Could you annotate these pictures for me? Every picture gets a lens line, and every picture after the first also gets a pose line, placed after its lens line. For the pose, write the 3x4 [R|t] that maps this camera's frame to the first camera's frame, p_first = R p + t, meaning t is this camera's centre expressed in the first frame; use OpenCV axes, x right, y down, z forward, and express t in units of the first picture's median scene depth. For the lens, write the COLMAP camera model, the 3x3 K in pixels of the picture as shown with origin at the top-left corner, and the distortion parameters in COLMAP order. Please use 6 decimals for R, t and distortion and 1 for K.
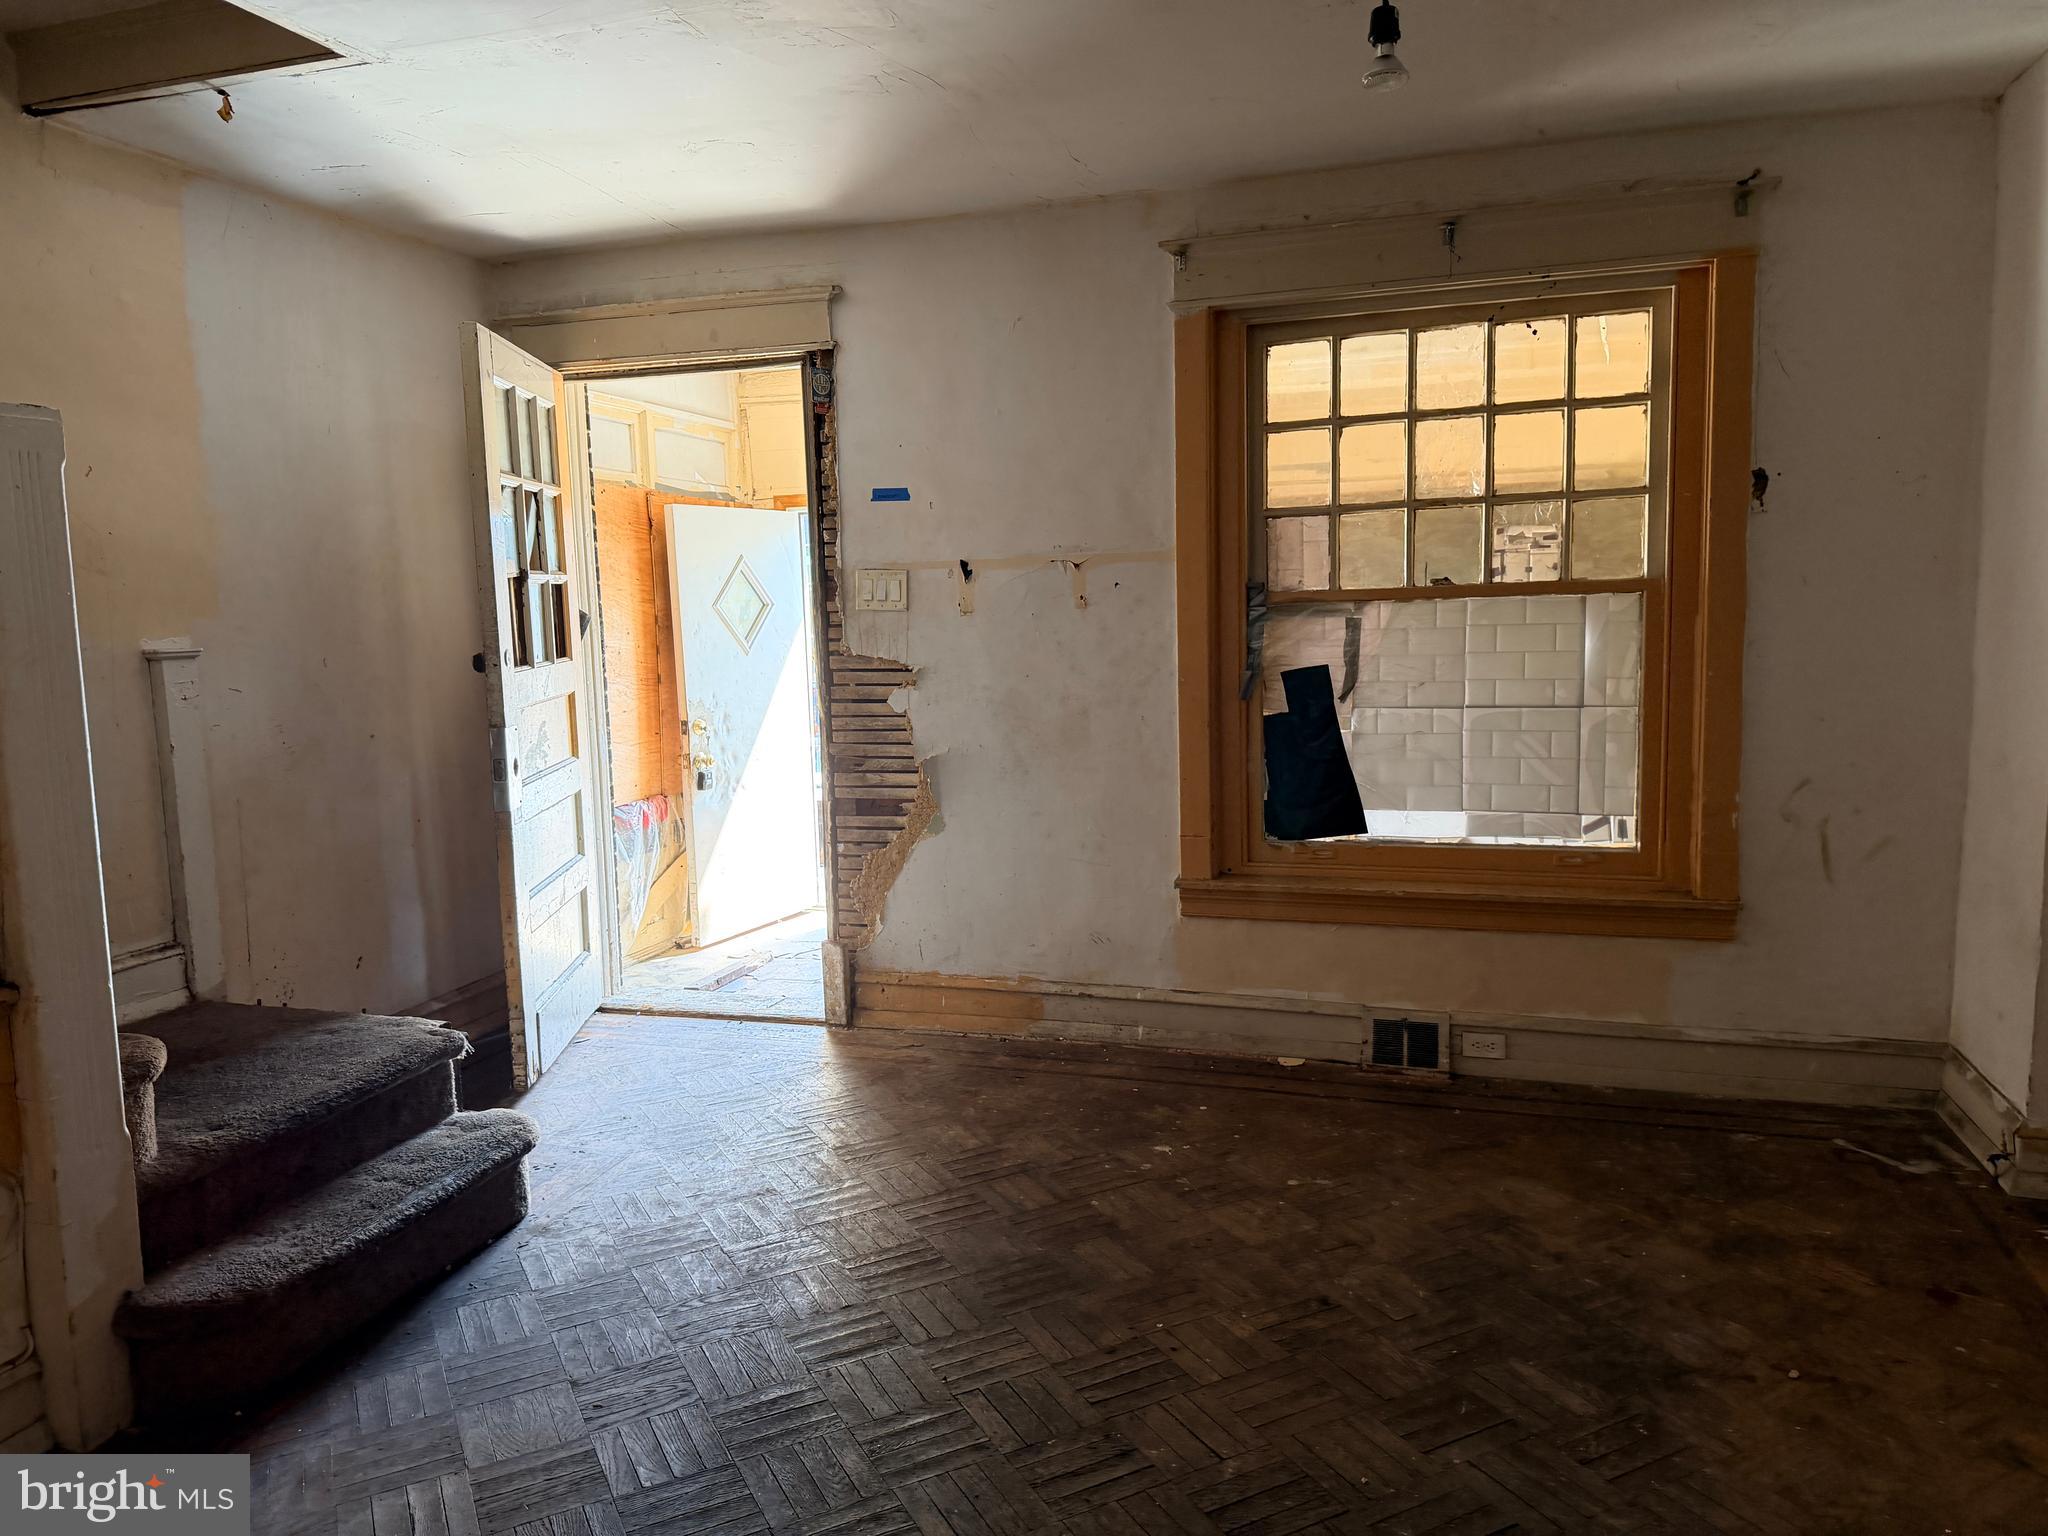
lens RADIAL K [[1449.7, 0, 1024.0], [0, 1449.7, 768.0], [0, 0, 1]] dist [-0.003726, 0.000873]
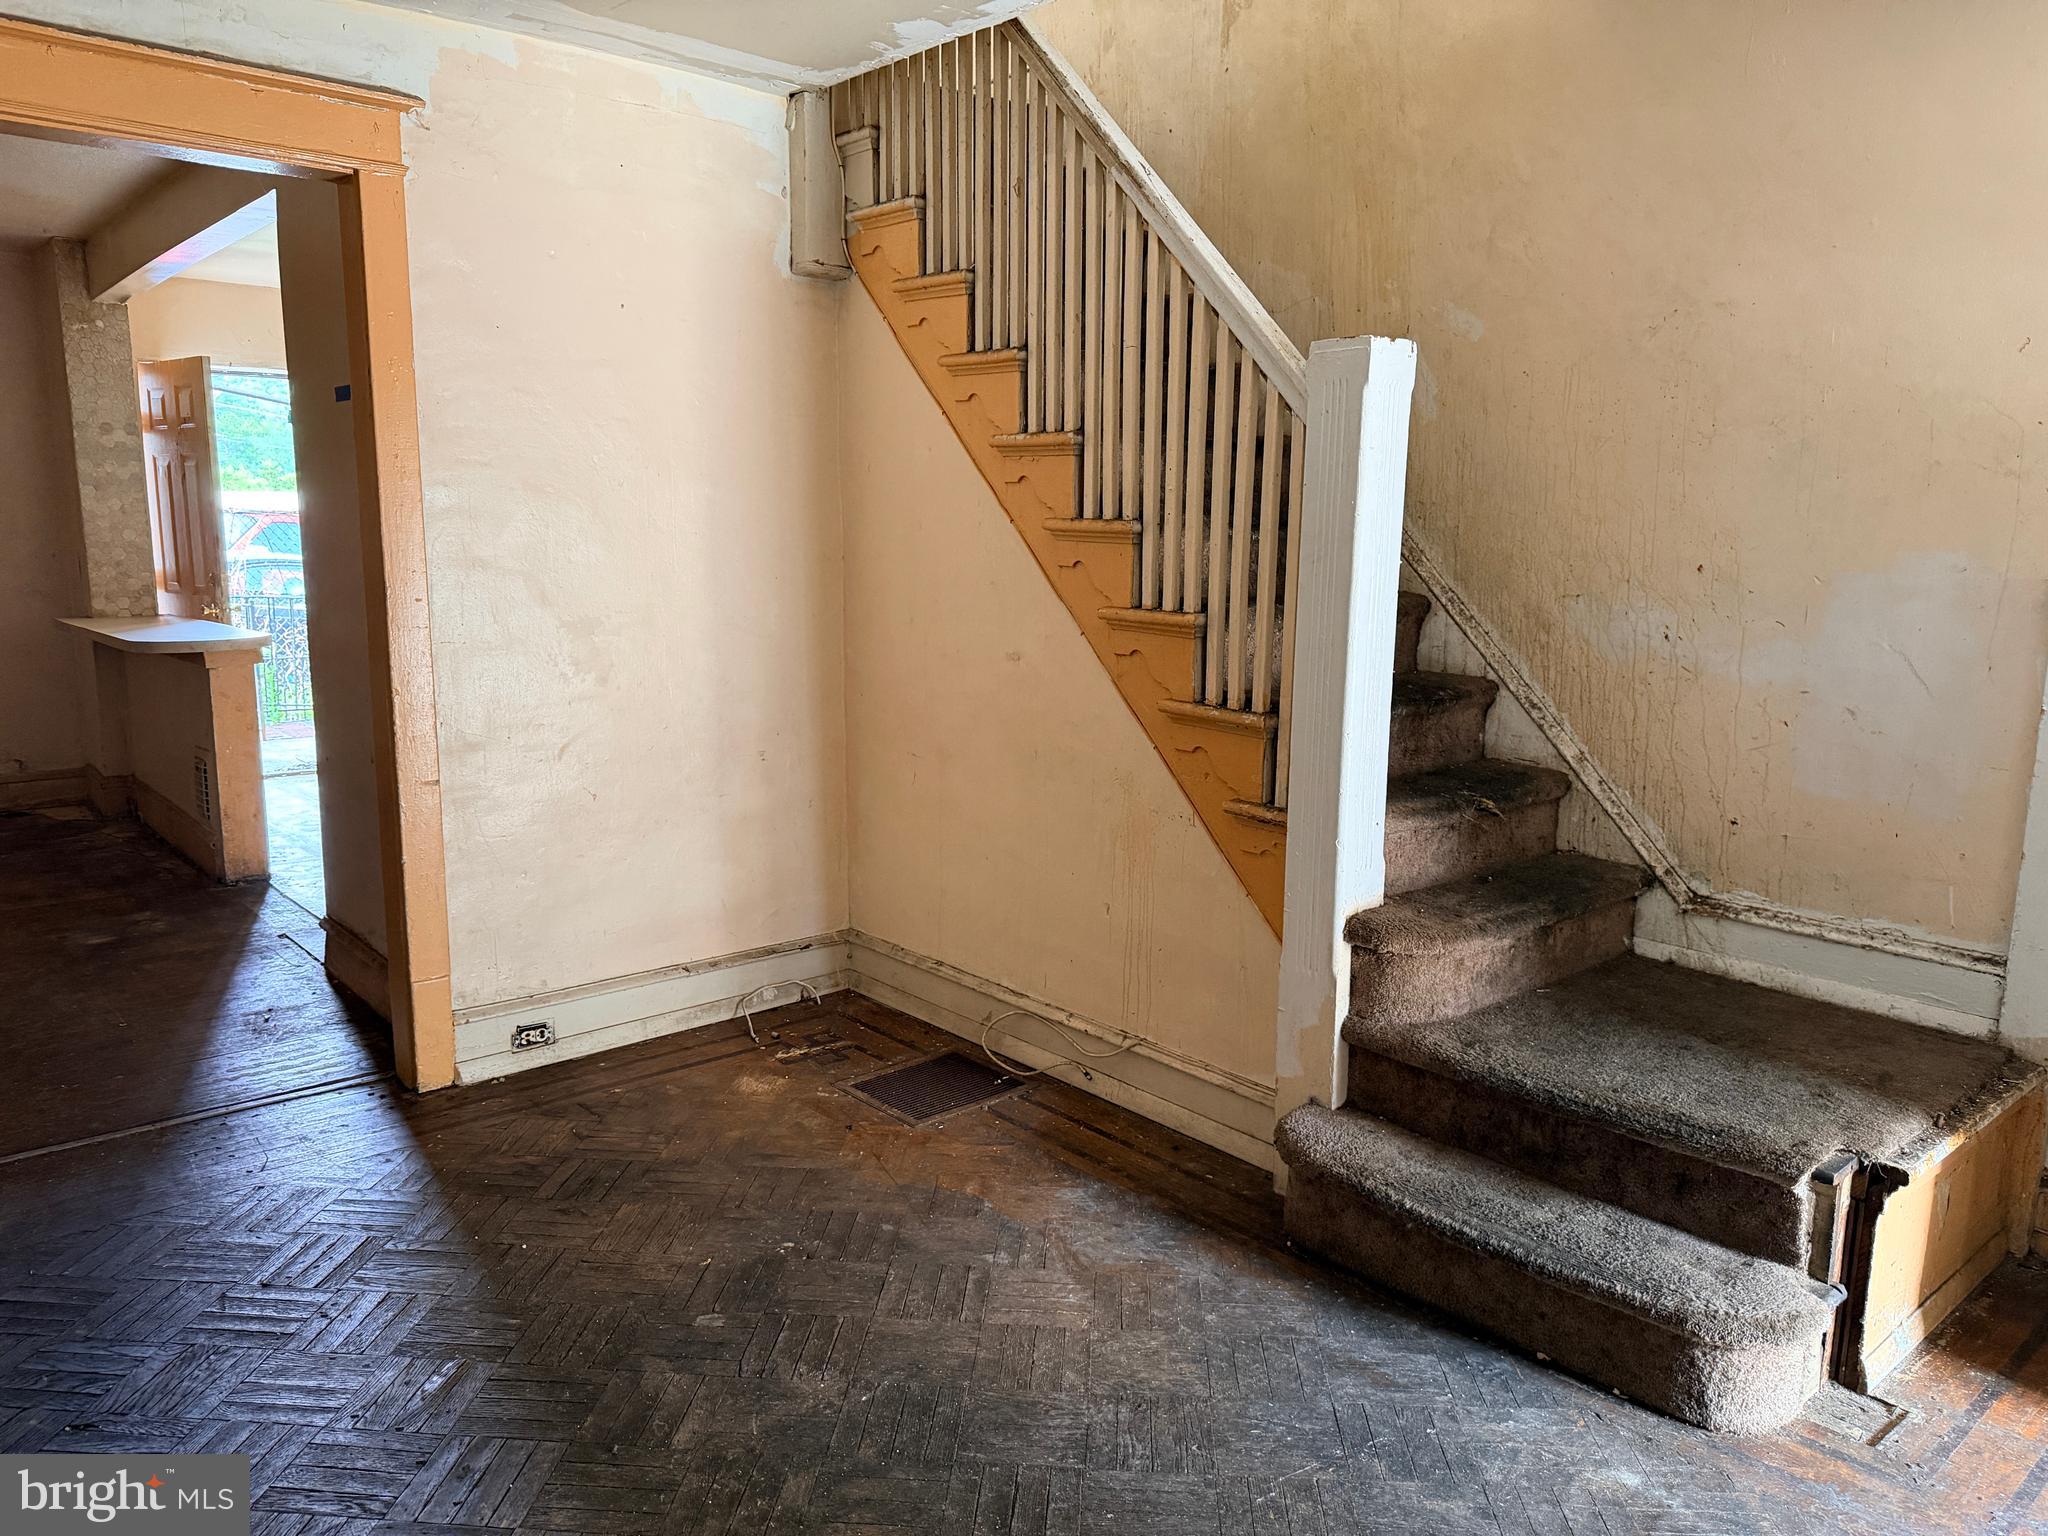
lens RADIAL K [[1449.7, 0, 1024.0], [0, 1449.7, 768.0], [0, 0, 1]] dist [-0.003726, 0.000873]
pose [[-0.525314, 0.160037, -0.835723, 0.350506], [-0.095672, 0.964818, 0.244895, -0.130033], [0.845513, 0.208602, -0.491521, 1.022042]]
